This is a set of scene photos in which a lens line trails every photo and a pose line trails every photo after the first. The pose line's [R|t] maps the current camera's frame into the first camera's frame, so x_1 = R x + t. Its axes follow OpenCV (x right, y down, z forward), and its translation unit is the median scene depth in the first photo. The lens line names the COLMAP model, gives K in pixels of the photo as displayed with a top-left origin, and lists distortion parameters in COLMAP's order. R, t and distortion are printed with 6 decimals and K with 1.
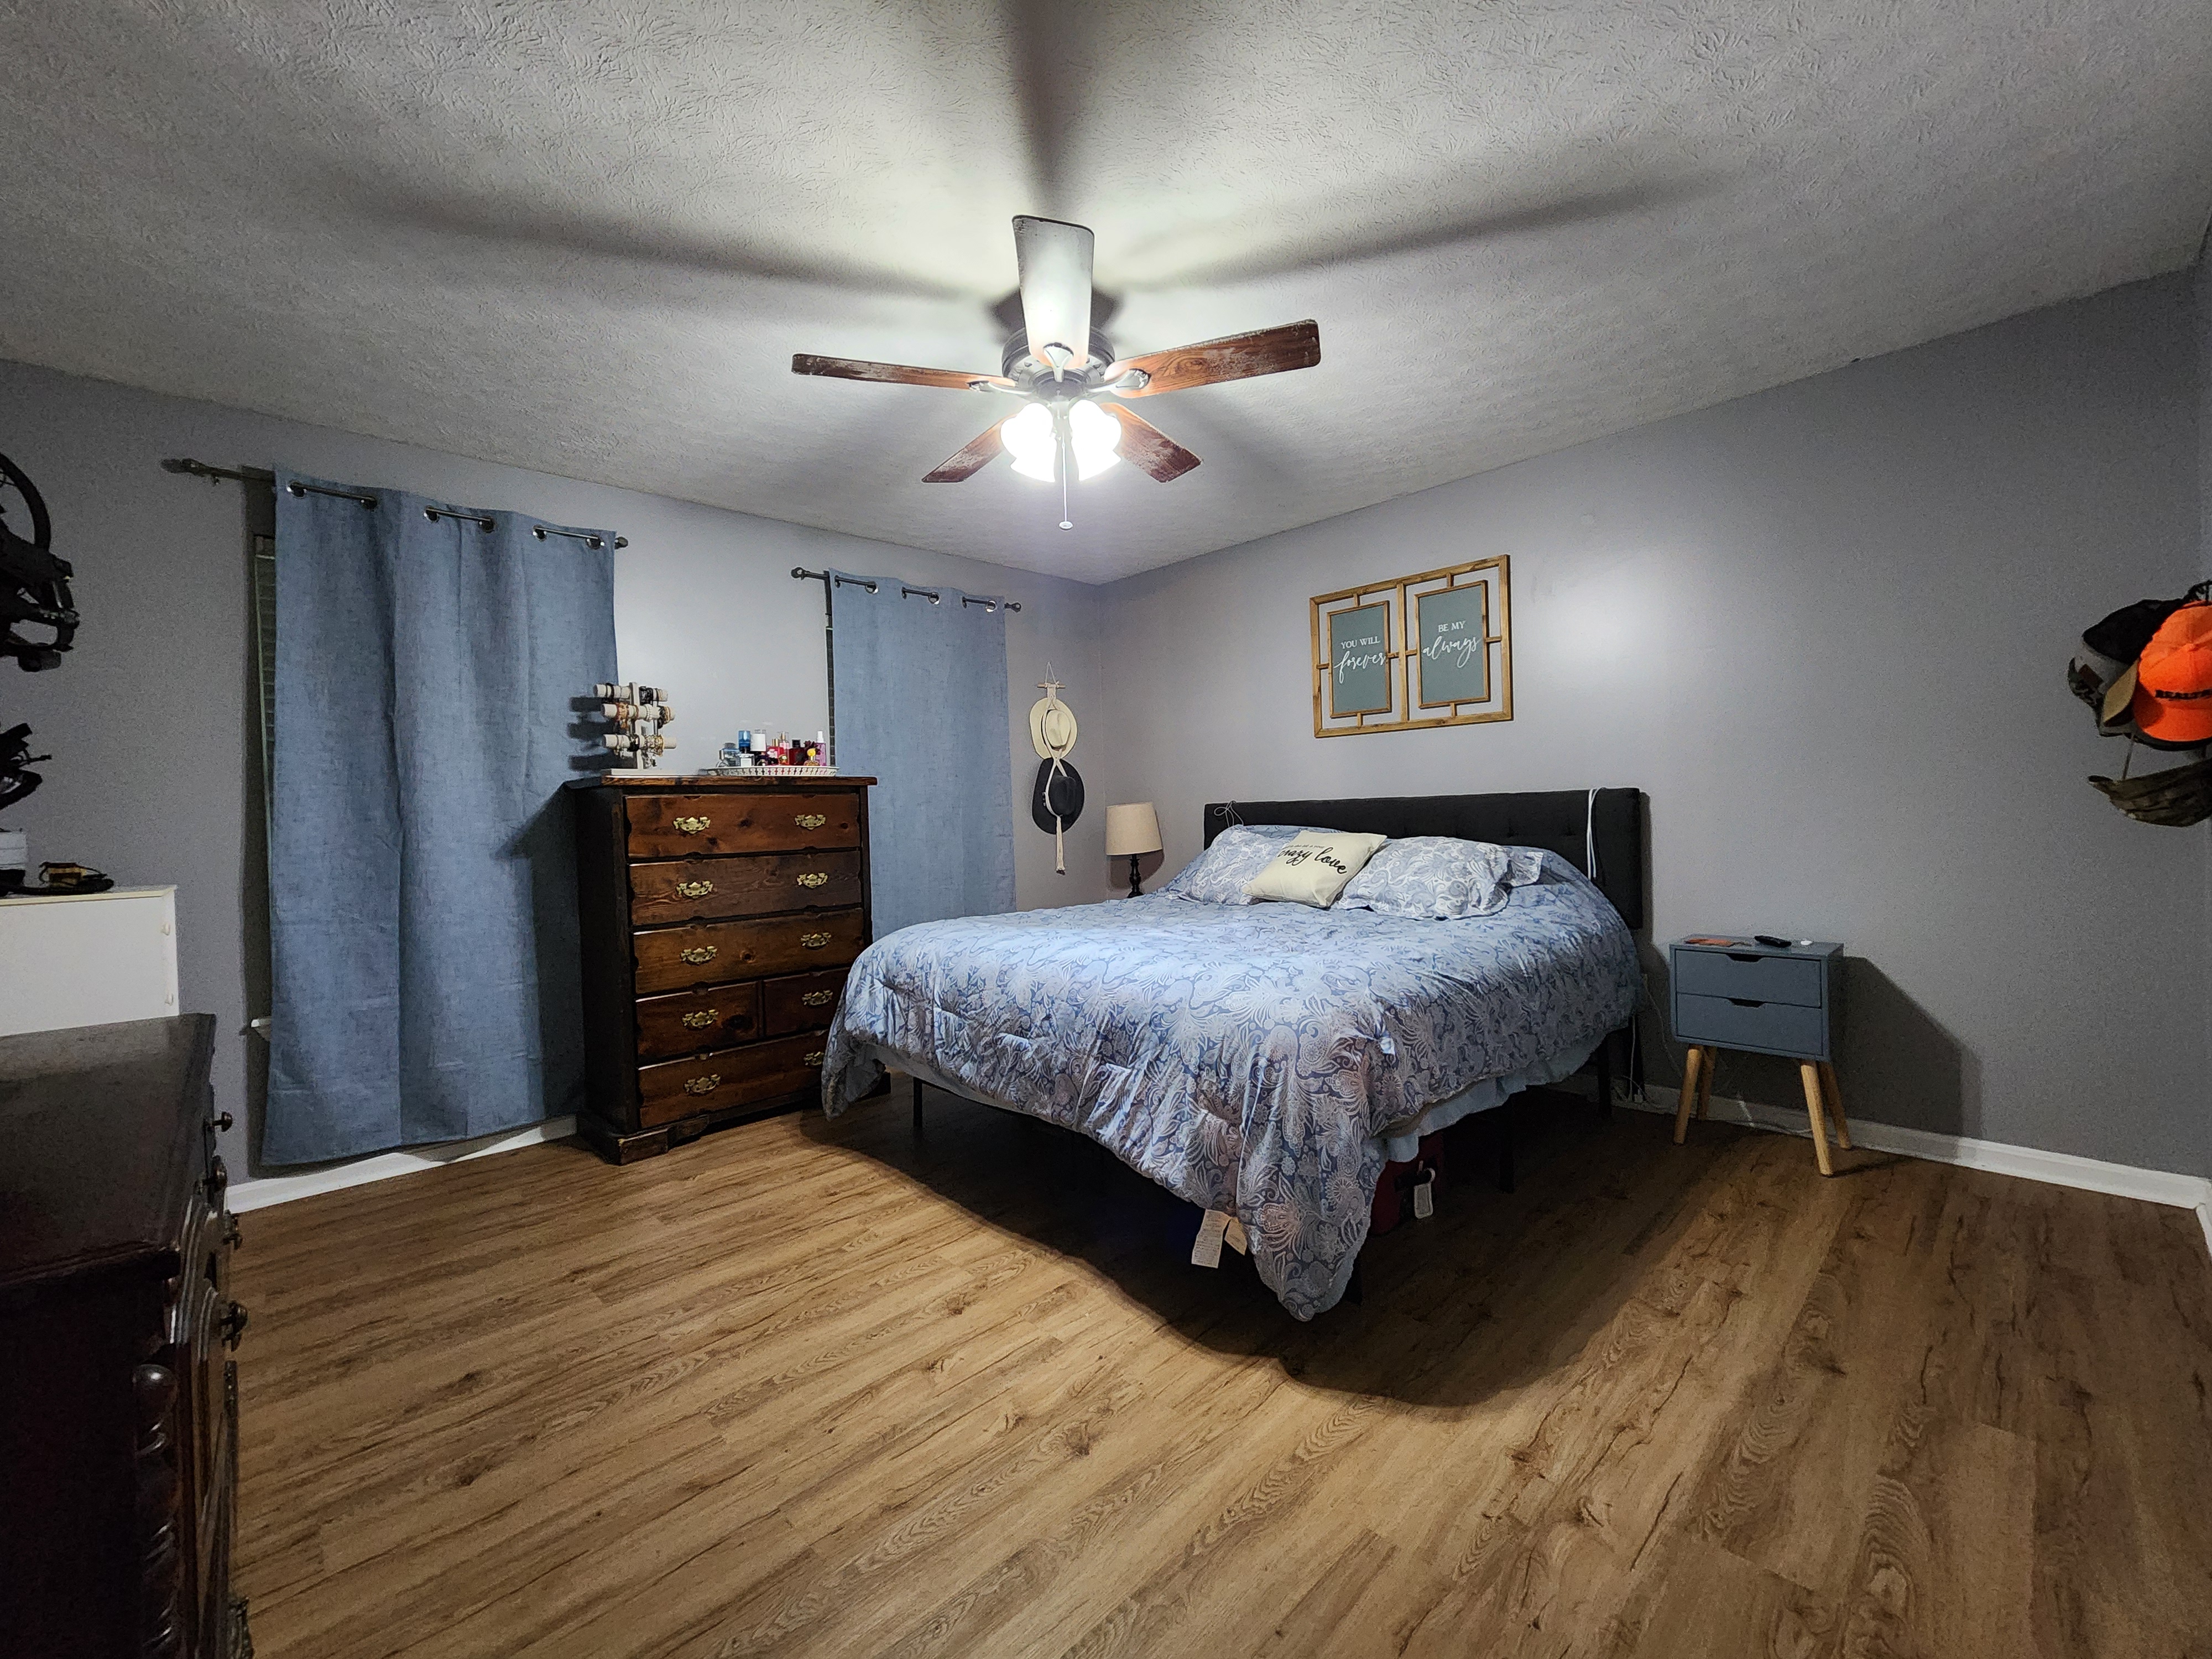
lens RADIAL K [[908.6, 0, 1106.0], [0, 908.6, 829.5], [0, 0, 1]] dist [-0.001405, 0.000143]
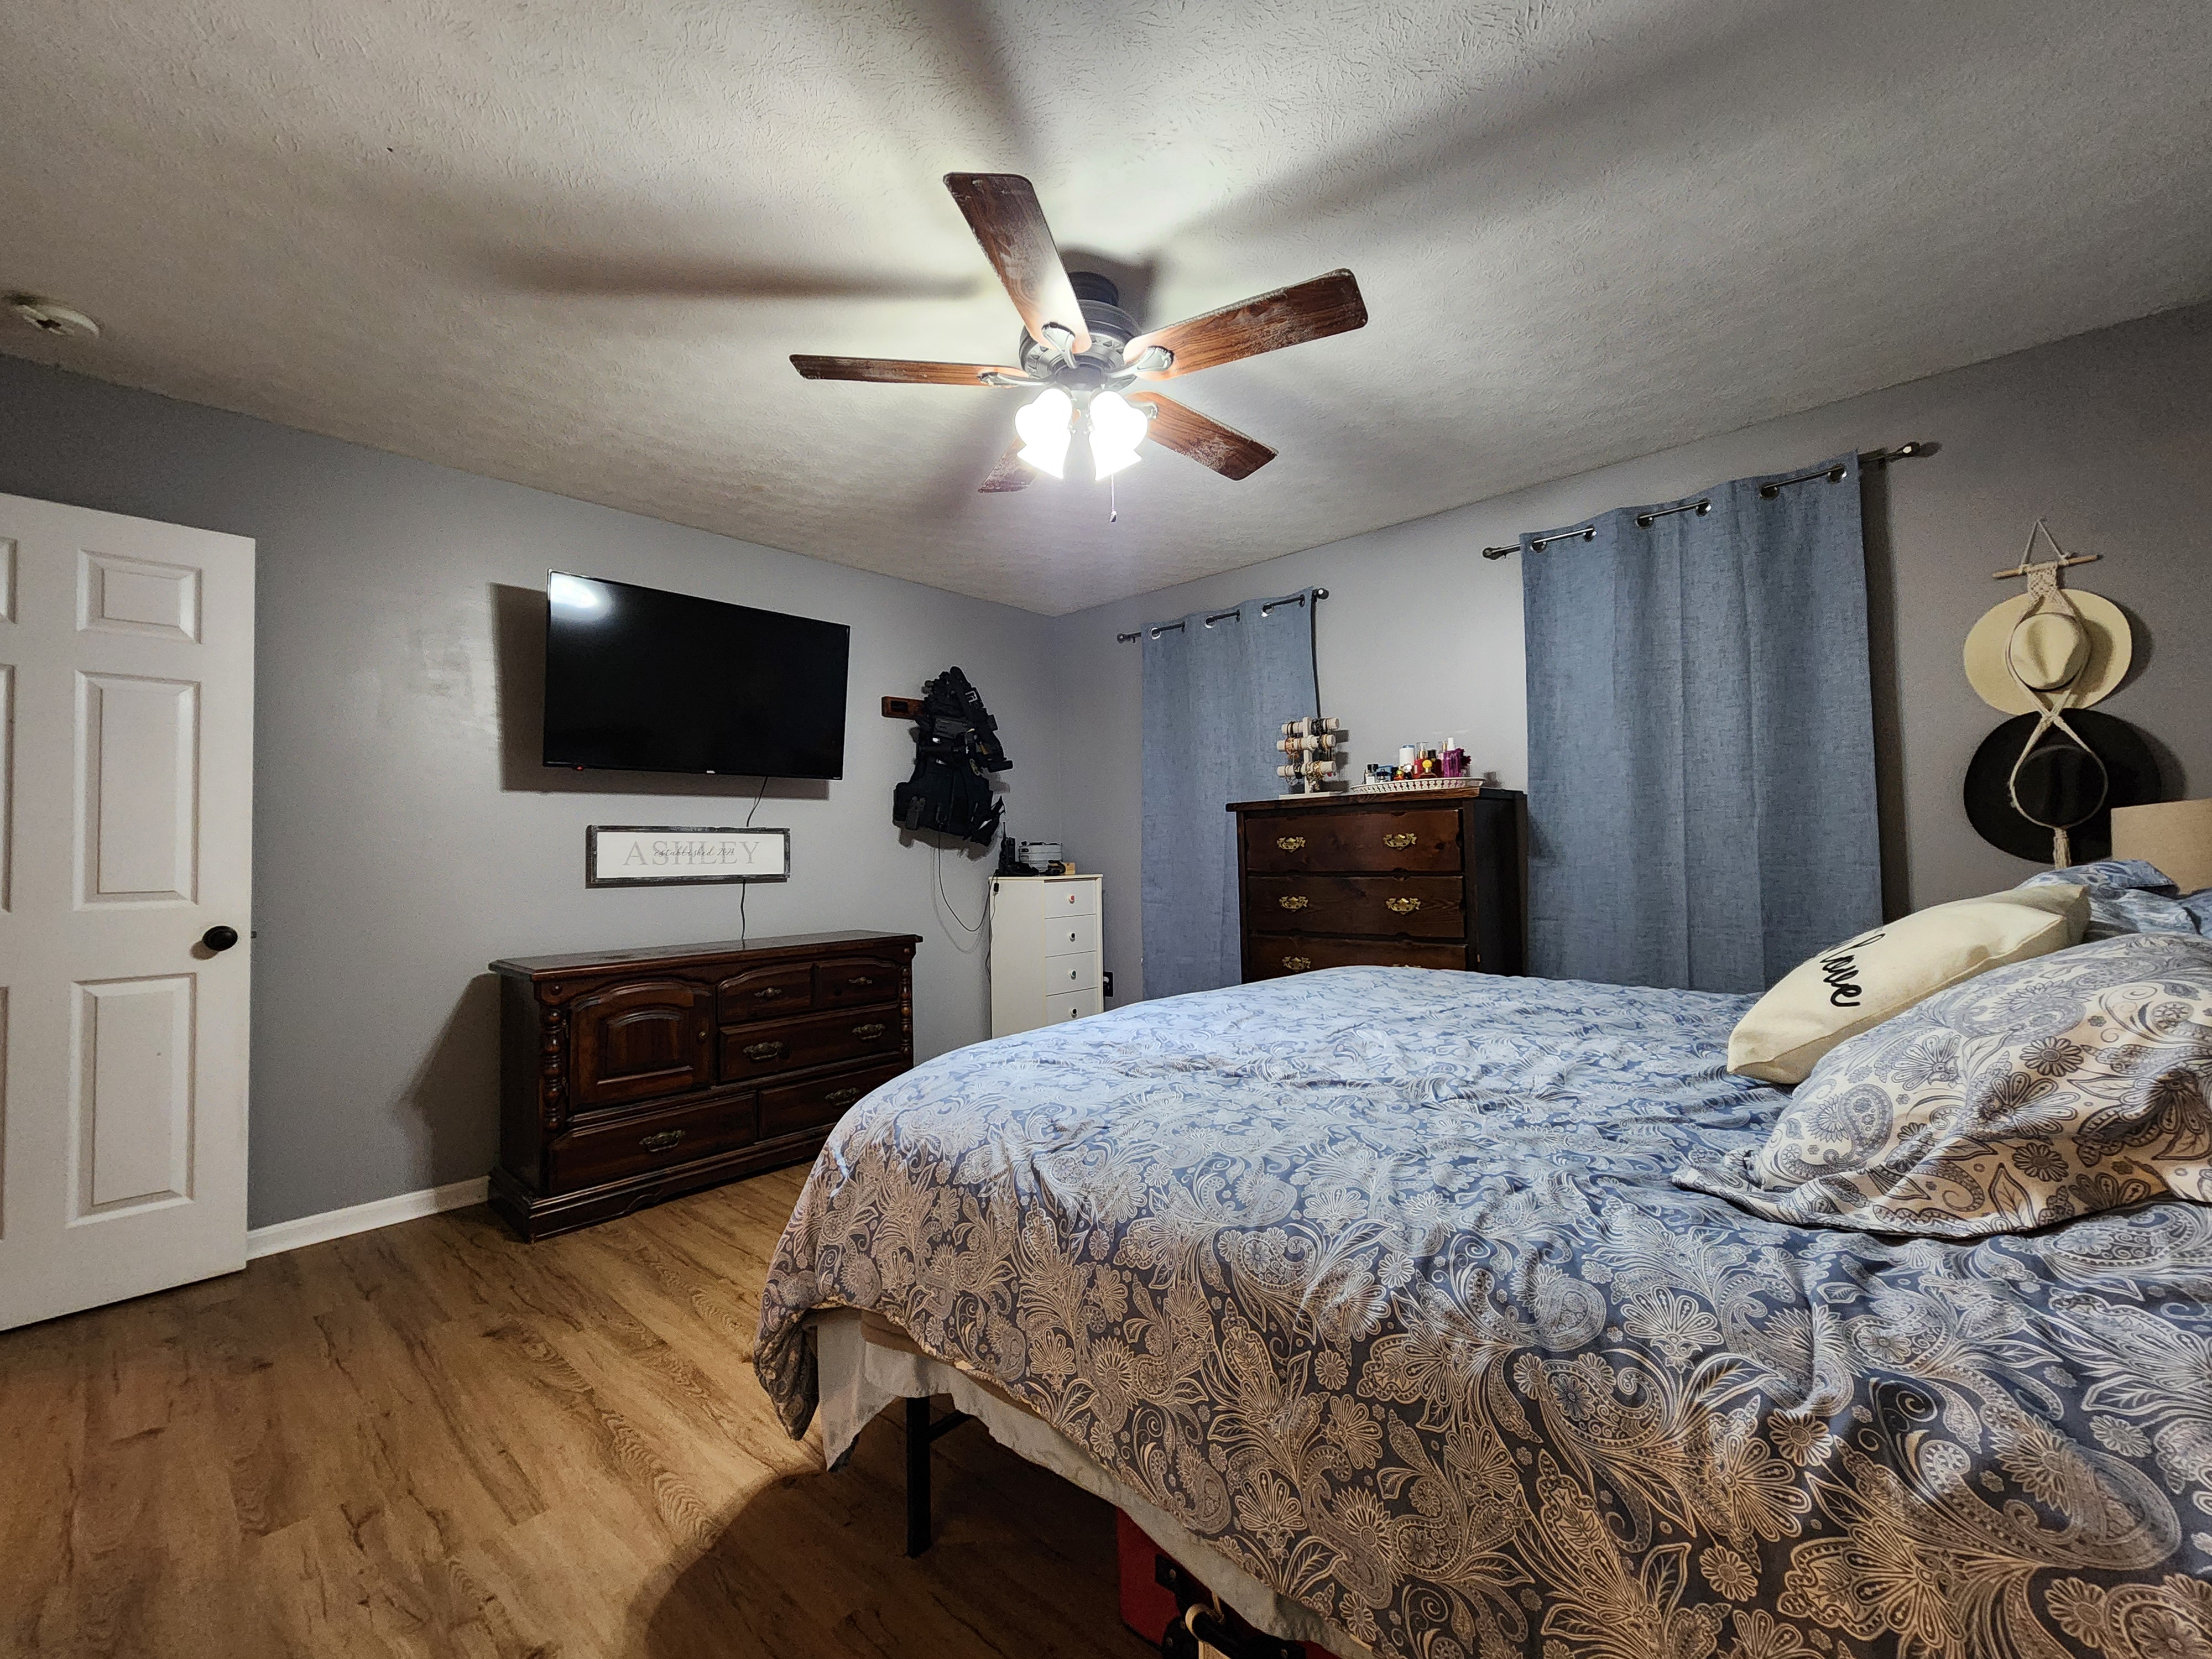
lens RADIAL K [[908.6, 0, 1106.0], [0, 908.6, 829.5], [0, 0, 1]] dist [-0.001405, 0.000143]
pose [[0.067324, 0.001650, -0.997730, 0.857445], [0.004531, 0.999988, 0.001960, -0.035035], [0.997721, -0.004653, 0.067316, 0.959173]]
